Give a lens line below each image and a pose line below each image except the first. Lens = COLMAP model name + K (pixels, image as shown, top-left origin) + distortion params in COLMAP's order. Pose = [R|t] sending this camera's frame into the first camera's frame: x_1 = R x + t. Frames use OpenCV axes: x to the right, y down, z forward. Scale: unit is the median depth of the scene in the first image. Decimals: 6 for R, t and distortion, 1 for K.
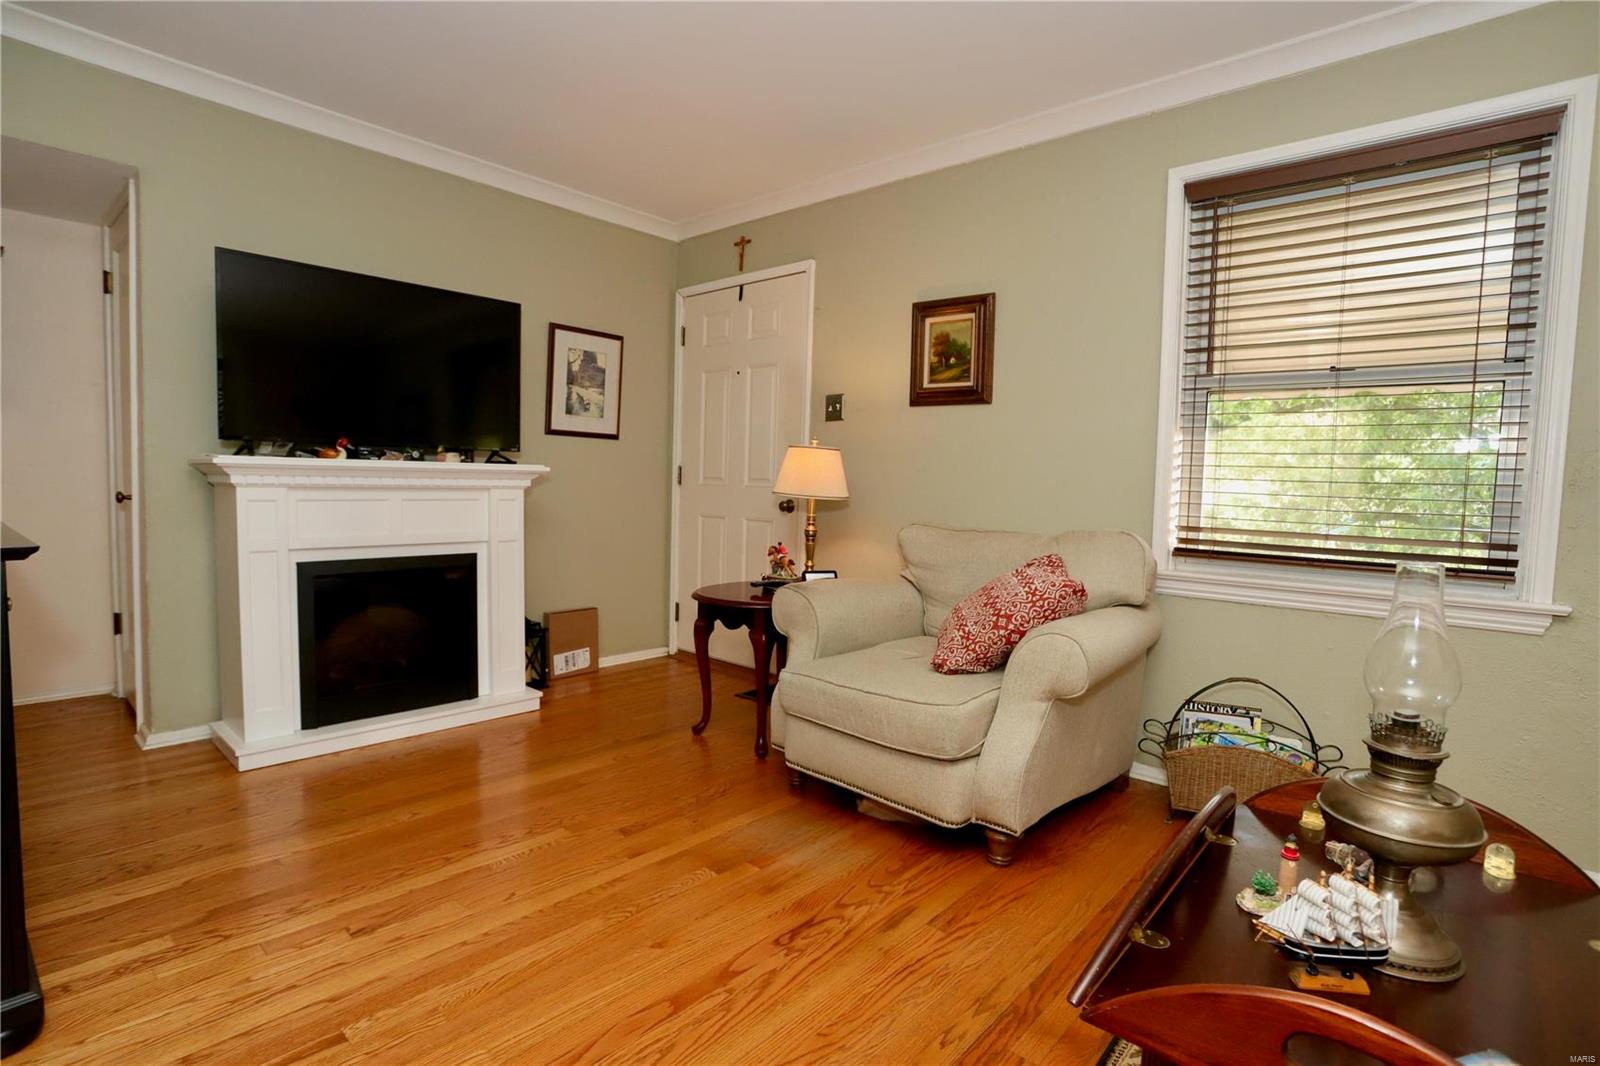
lens RADIAL K [[786.7, 0, 800.0], [0, 786.7, 533.0], [0, 0, 1]] dist [-0.068804, 0.033385]
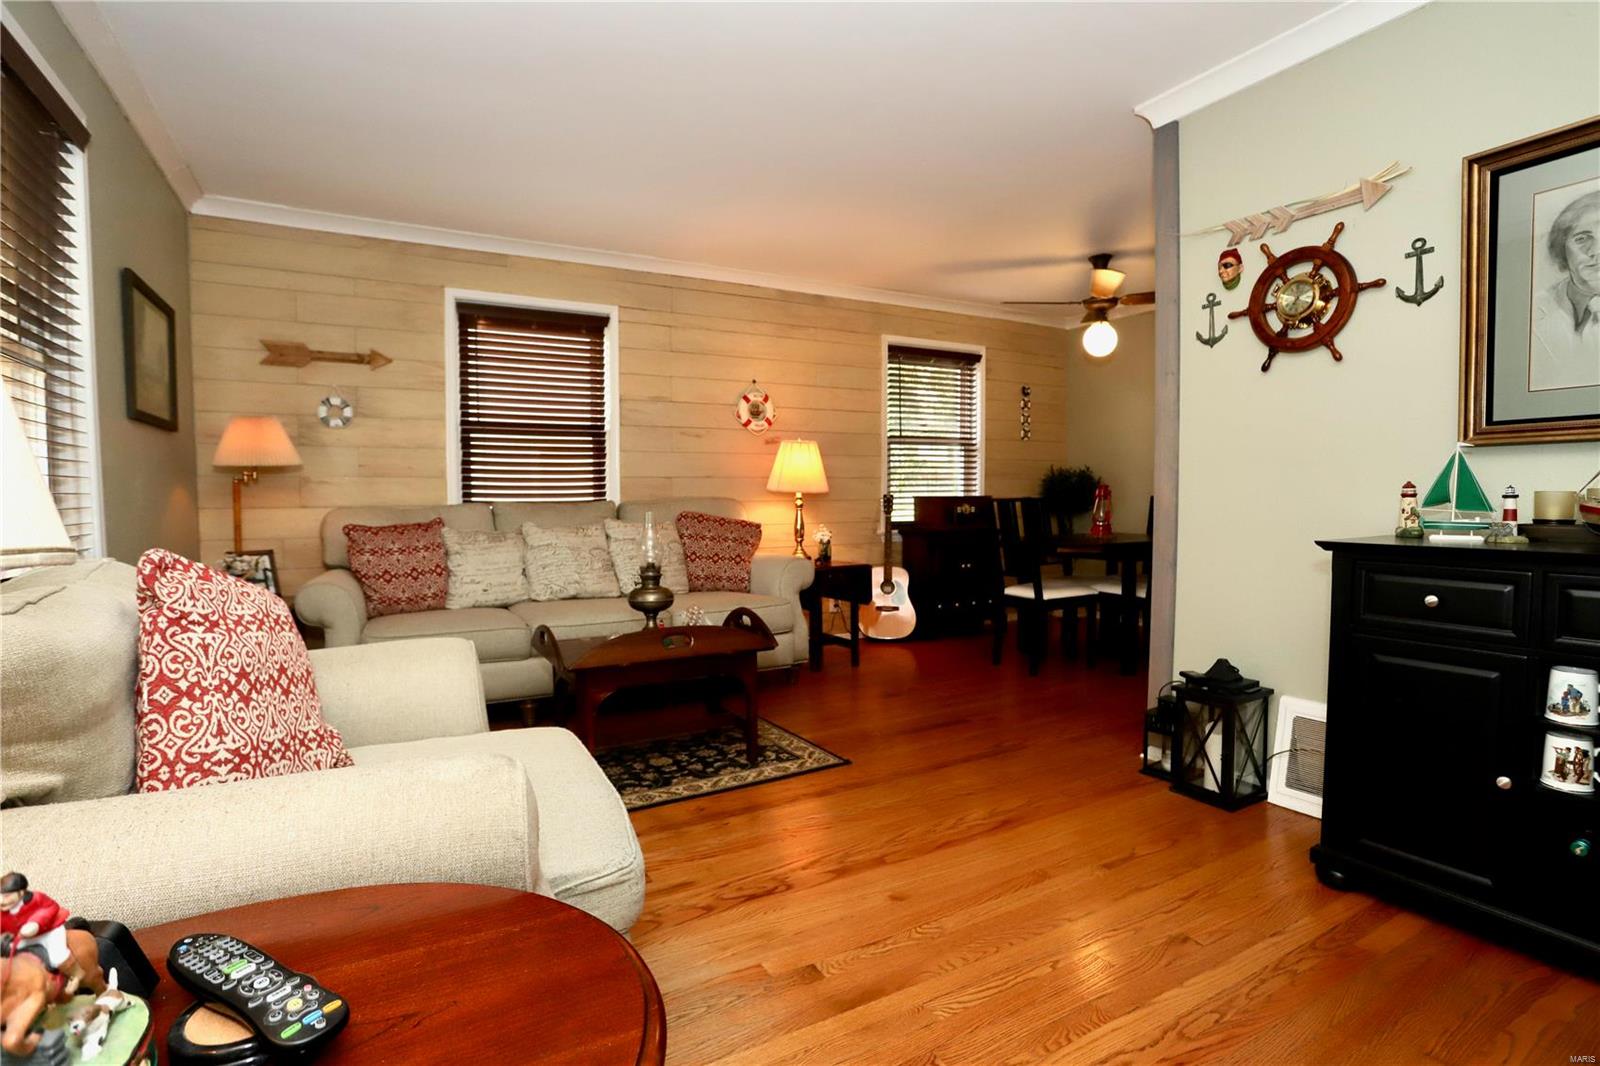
lens RADIAL K [[786.7, 0, 800.0], [0, 786.7, 533.0], [0, 0, 1]] dist [-0.068804, 0.033385]
pose [[-0.946445, -0.037048, 0.320734, -0.217249], [0.002820, 0.992408, 0.122955, -0.074632], [-0.322854, 0.117274, -0.939155, 1.108831]]
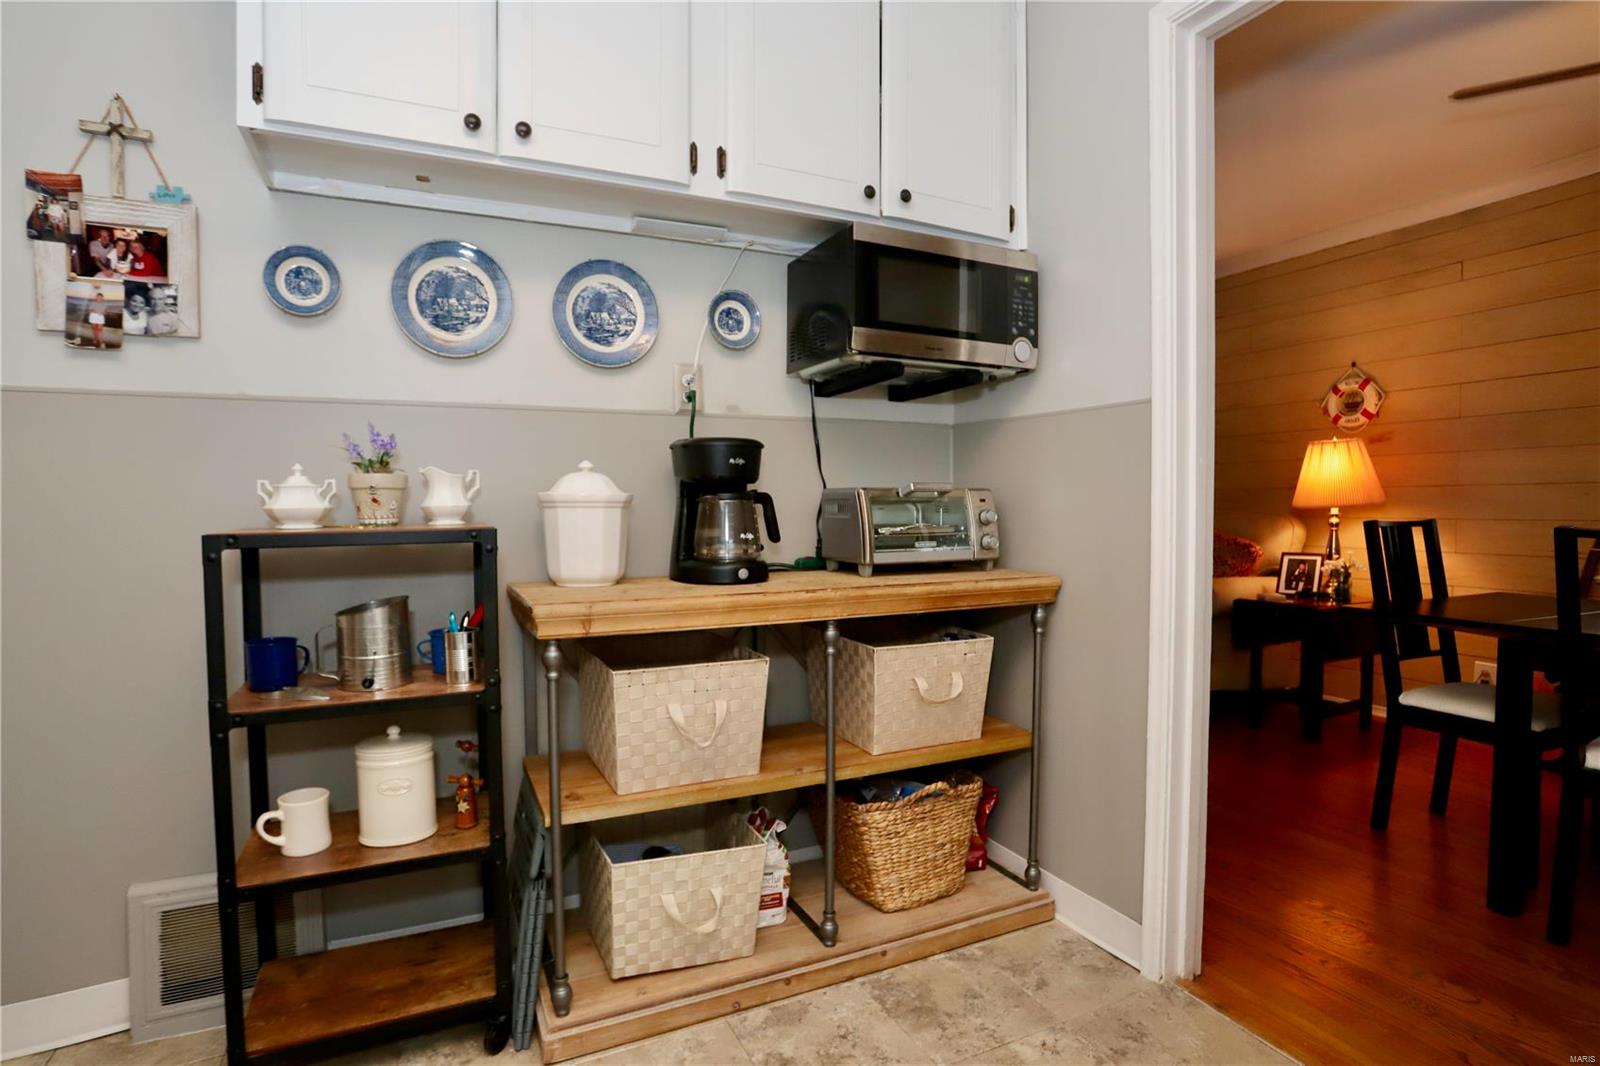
lens RADIAL K [[786.7, 0, 800.0], [0, 786.7, 533.0], [0, 0, 1]] dist [-0.068804, 0.033385]
pose [[0.386821, -0.062521, 0.920033, -1.076920], [0.076130, 0.996458, 0.035706, -0.028483], [-0.919007, 0.056230, 0.390211, -0.035823]]
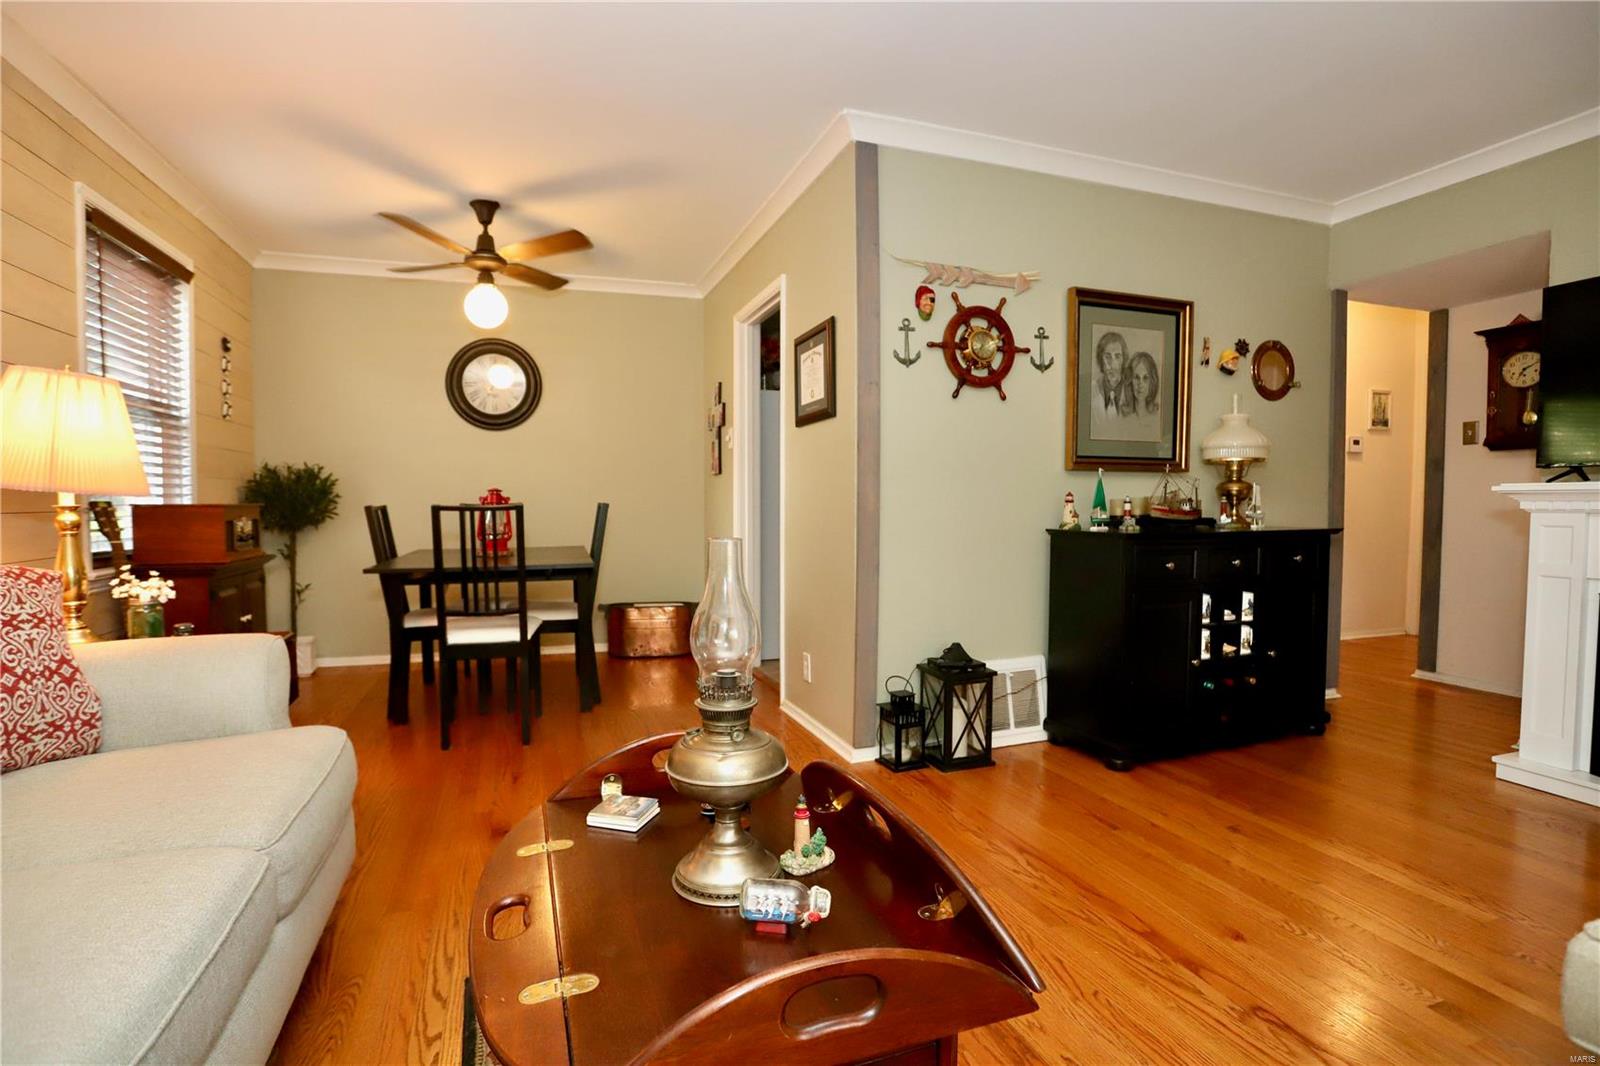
lens RADIAL K [[786.7, 0, 800.0], [0, 786.7, 533.0], [0, 0, 1]] dist [-0.068804, 0.033385]
pose [[-0.472806, 0.009288, -0.881118, 0.536799], [-0.073369, 0.996057, 0.049870, -0.008844], [0.878107, 0.088226, -0.470260, 0.495128]]
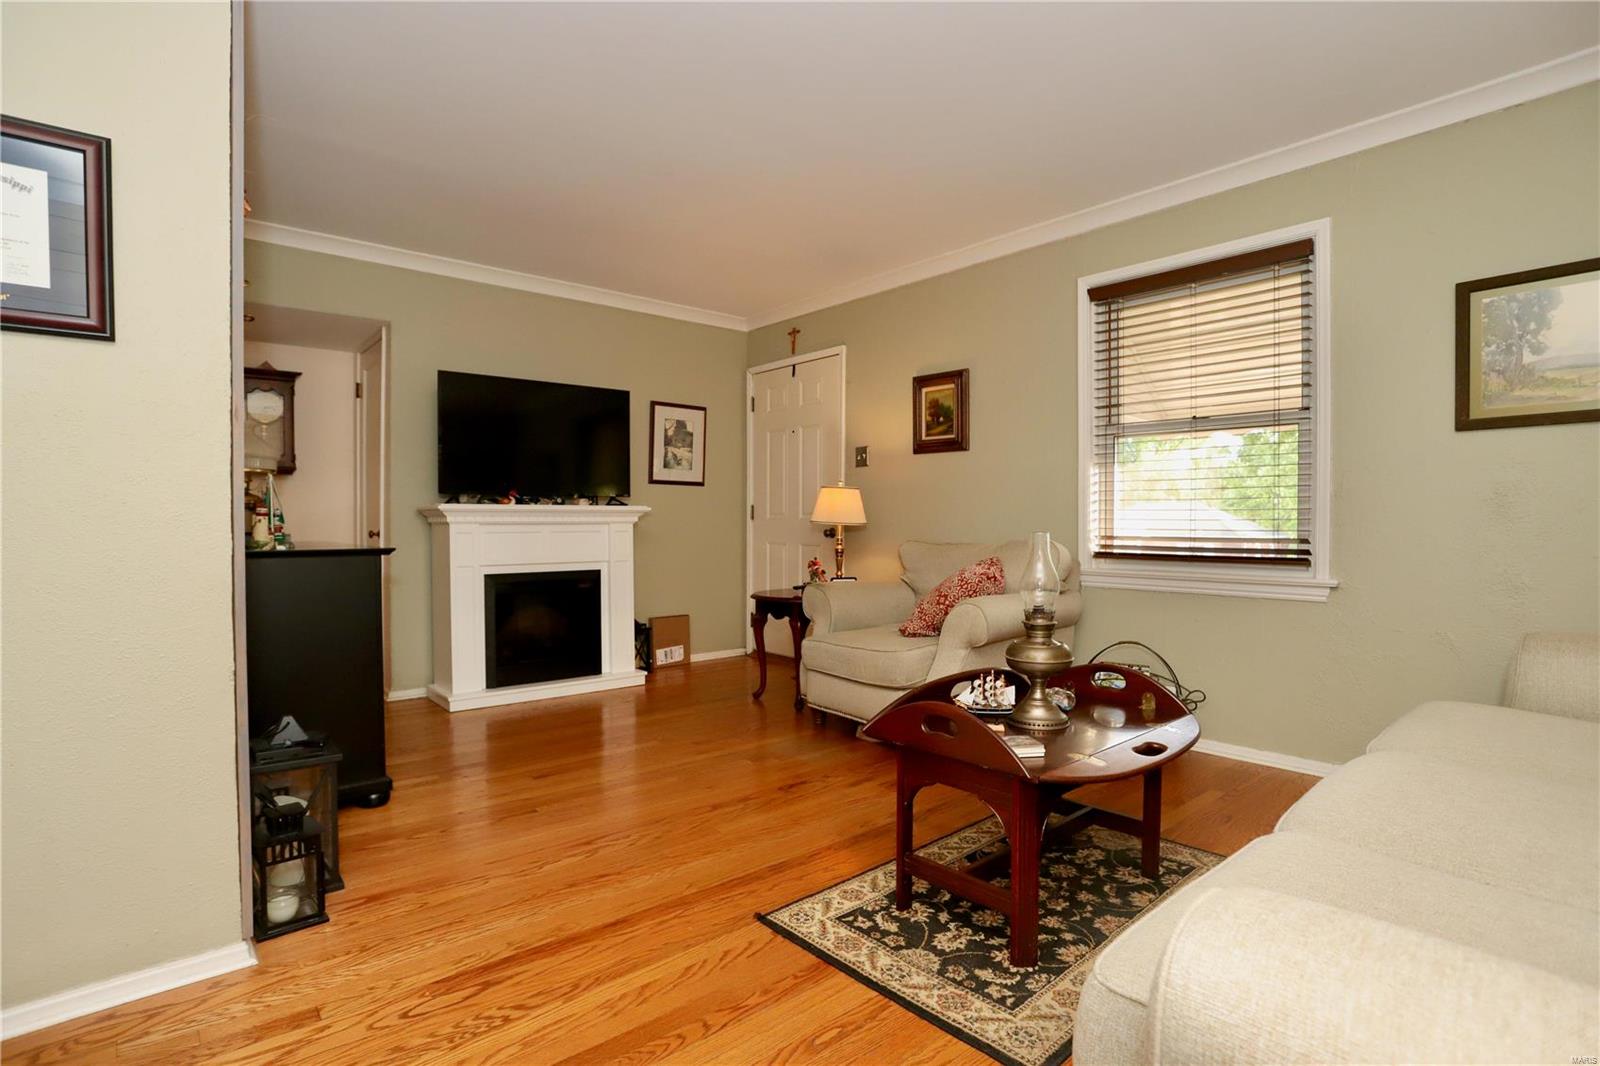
lens RADIAL K [[786.7, 0, 800.0], [0, 786.7, 533.0], [0, 0, 1]] dist [-0.068804, 0.033385]
pose [[0.990534, -0.024409, -0.135083, 0.136049], [0.017152, 0.998359, -0.054627, 0.044340], [0.136195, 0.051793, 0.989327, -0.359546]]
